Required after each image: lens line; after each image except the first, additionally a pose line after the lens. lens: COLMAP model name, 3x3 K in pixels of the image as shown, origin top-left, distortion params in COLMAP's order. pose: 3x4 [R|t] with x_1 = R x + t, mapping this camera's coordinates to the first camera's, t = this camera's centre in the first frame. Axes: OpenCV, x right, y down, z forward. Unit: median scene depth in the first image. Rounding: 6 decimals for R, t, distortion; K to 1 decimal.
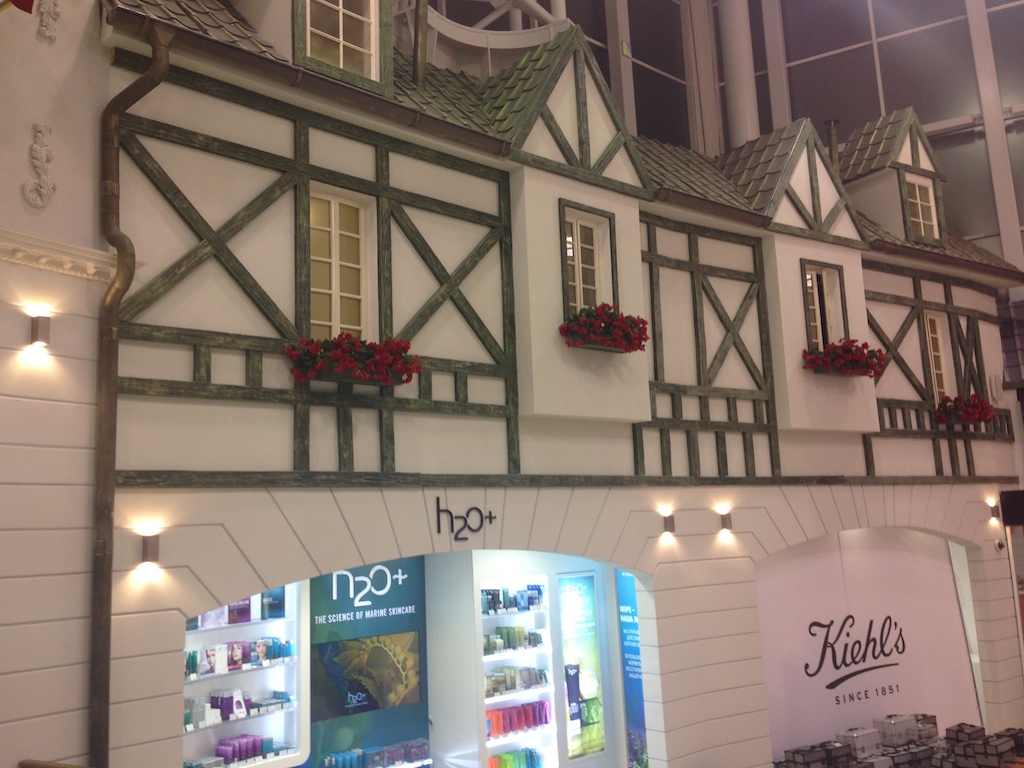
lens RADIAL K [[936.3, 0, 509.5], [0, 936.3, 383.6], [0, 0, 1]] dist [0.103020, -0.145155]
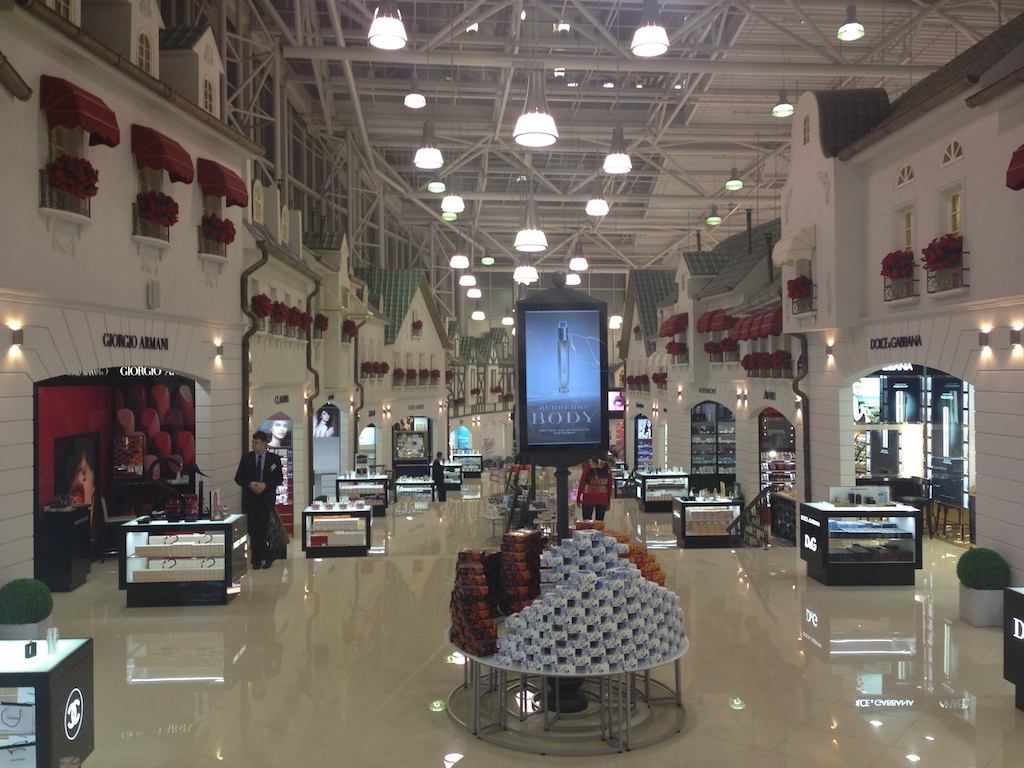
lens RADIAL K [[936.3, 0, 509.5], [0, 936.3, 383.6], [0, 0, 1]] dist [0.103020, -0.145155]
pose [[0.815760, 0.039926, 0.577011, -2.258648], [-0.127947, 0.985356, 0.112707, -0.571090], [-0.564062, -0.165769, 0.808922, -2.825514]]
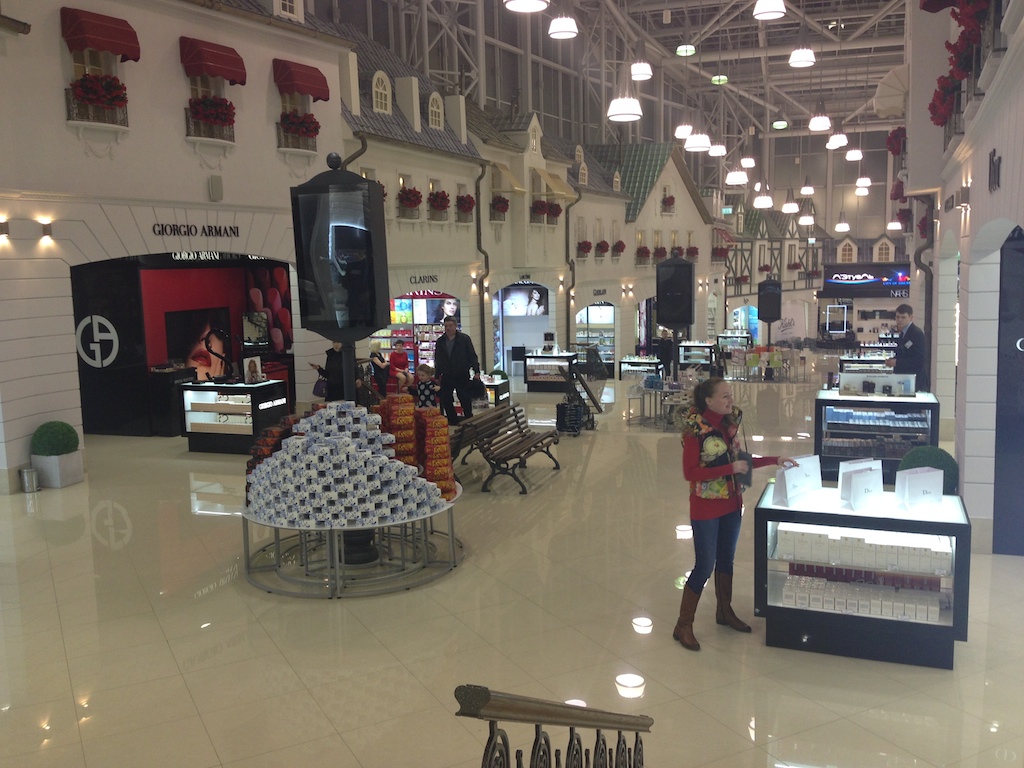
lens RADIAL K [[936.3, 0, 509.5], [0, 936.3, 383.6], [0, 0, 1]] dist [0.103020, -0.145155]
pose [[0.977023, -0.000403, 0.213134, -1.864700], [-0.059885, 0.959195, 0.276330, -0.617612], [-0.204548, -0.282744, 0.937132, -3.020963]]
